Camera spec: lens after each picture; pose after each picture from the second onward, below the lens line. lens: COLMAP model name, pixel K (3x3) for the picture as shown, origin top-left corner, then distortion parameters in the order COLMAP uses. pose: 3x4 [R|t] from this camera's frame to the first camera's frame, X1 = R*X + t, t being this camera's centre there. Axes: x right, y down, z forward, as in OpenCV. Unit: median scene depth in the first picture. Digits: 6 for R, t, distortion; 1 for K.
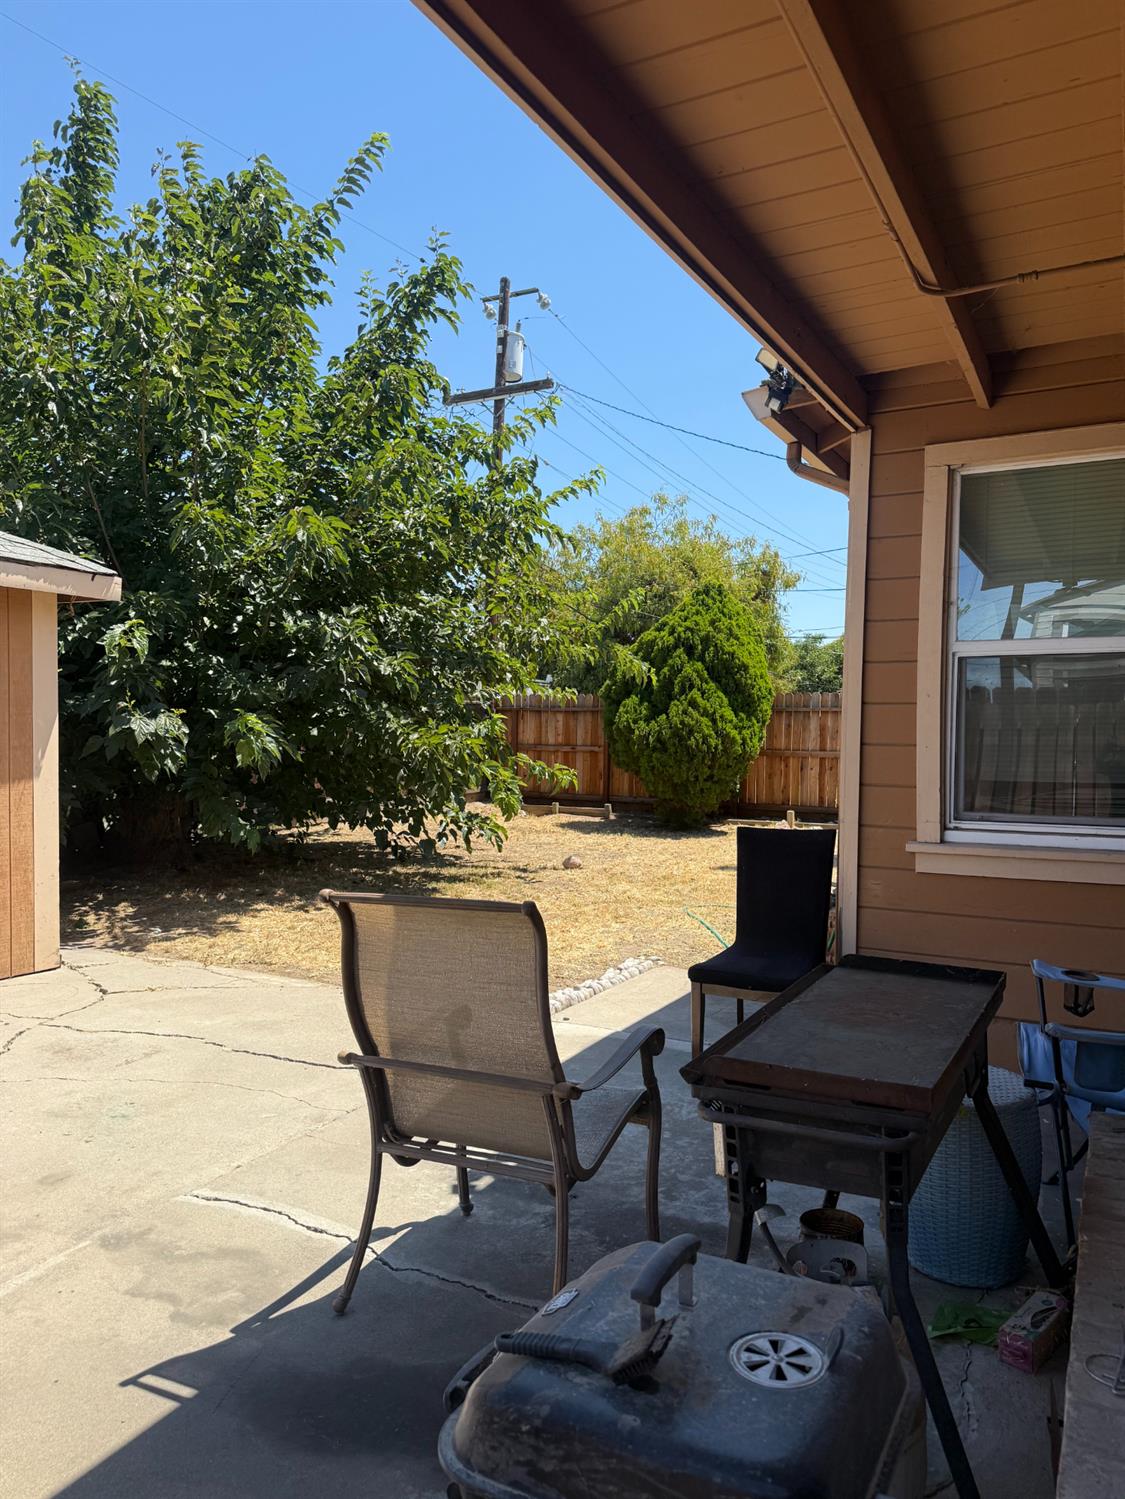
lens RADIAL K [[1048.5, 0, 556.5], [0, 1048.5, 746.8], [0, 0, 1]] dist [0.192386, -0.389543]
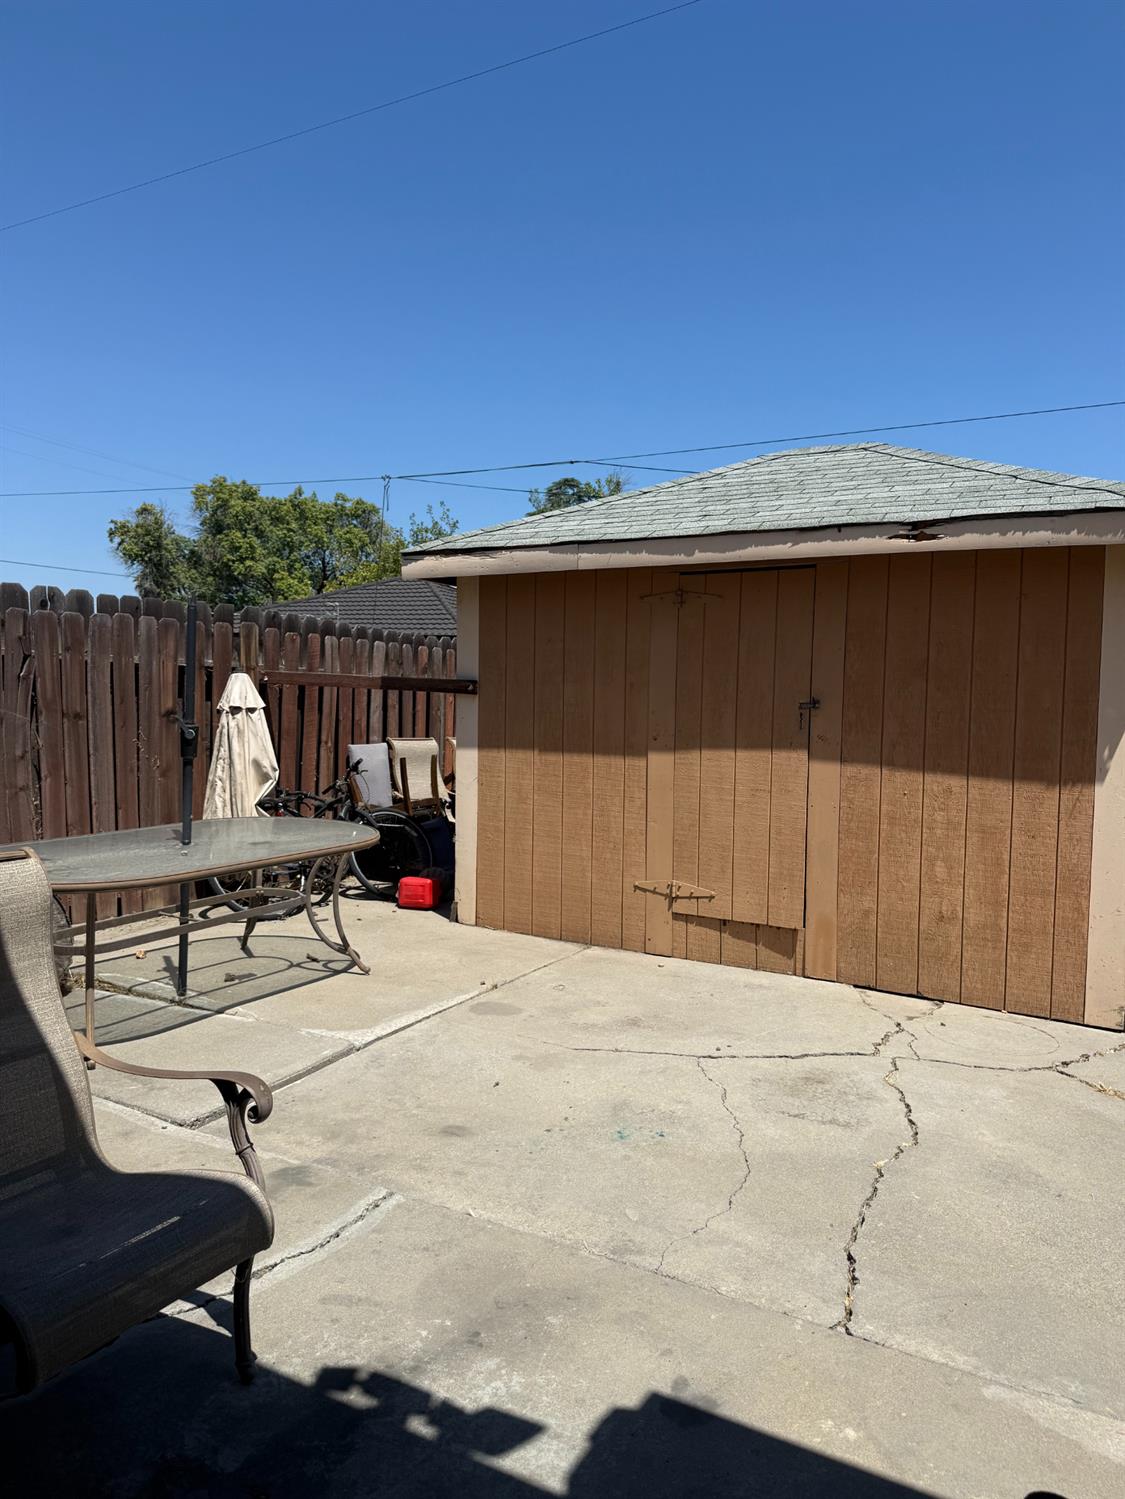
lens RADIAL K [[1055.4, 0, 562.6], [0, 1055.4, 750.4], [0, 0, 1]] dist [0.118115, -0.141490]
pose [[-0.024264, 0.041881, -0.998828, 0.185682], [-0.040274, 0.998270, 0.042836, -0.006732], [0.998894, 0.041266, -0.022535, 0.366170]]
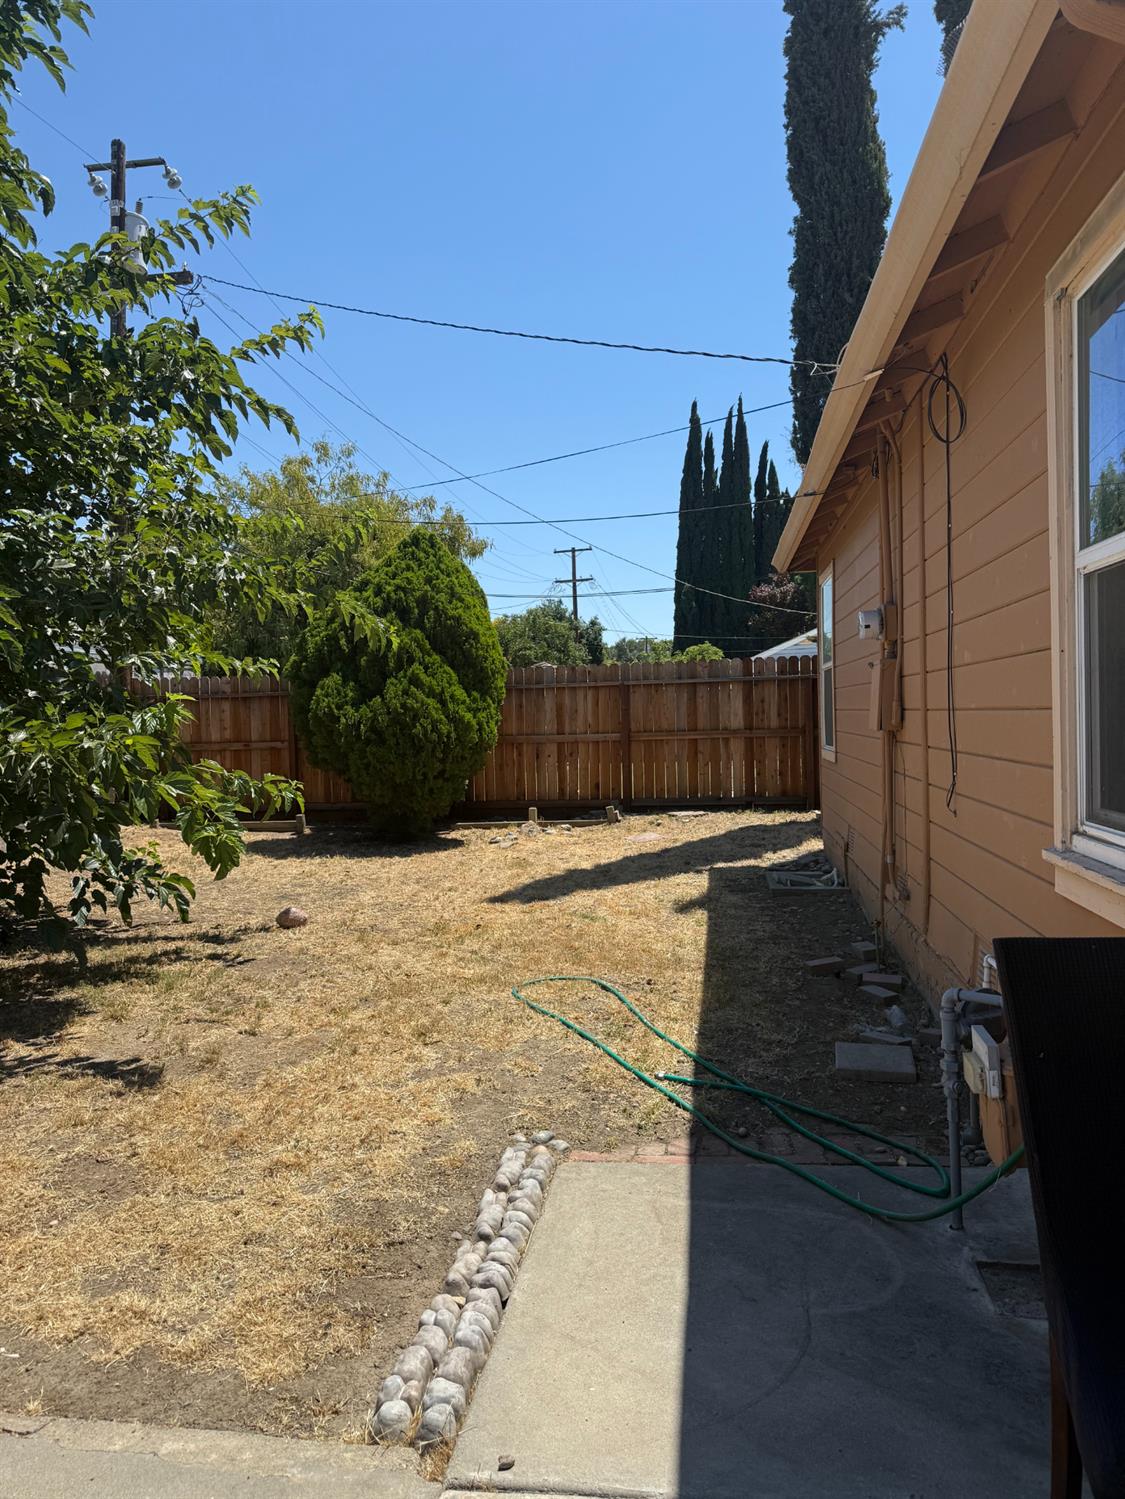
lens RADIAL K [[1055.4, 0, 562.6], [0, 1055.4, 750.4], [0, 0, 1]] dist [0.118115, -0.141490]
pose [[0.942109, -0.049375, 0.331652, -0.046170], [0.044807, 0.998766, 0.021411, -0.002363], [-0.332300, -0.005311, 0.943159, 0.322690]]
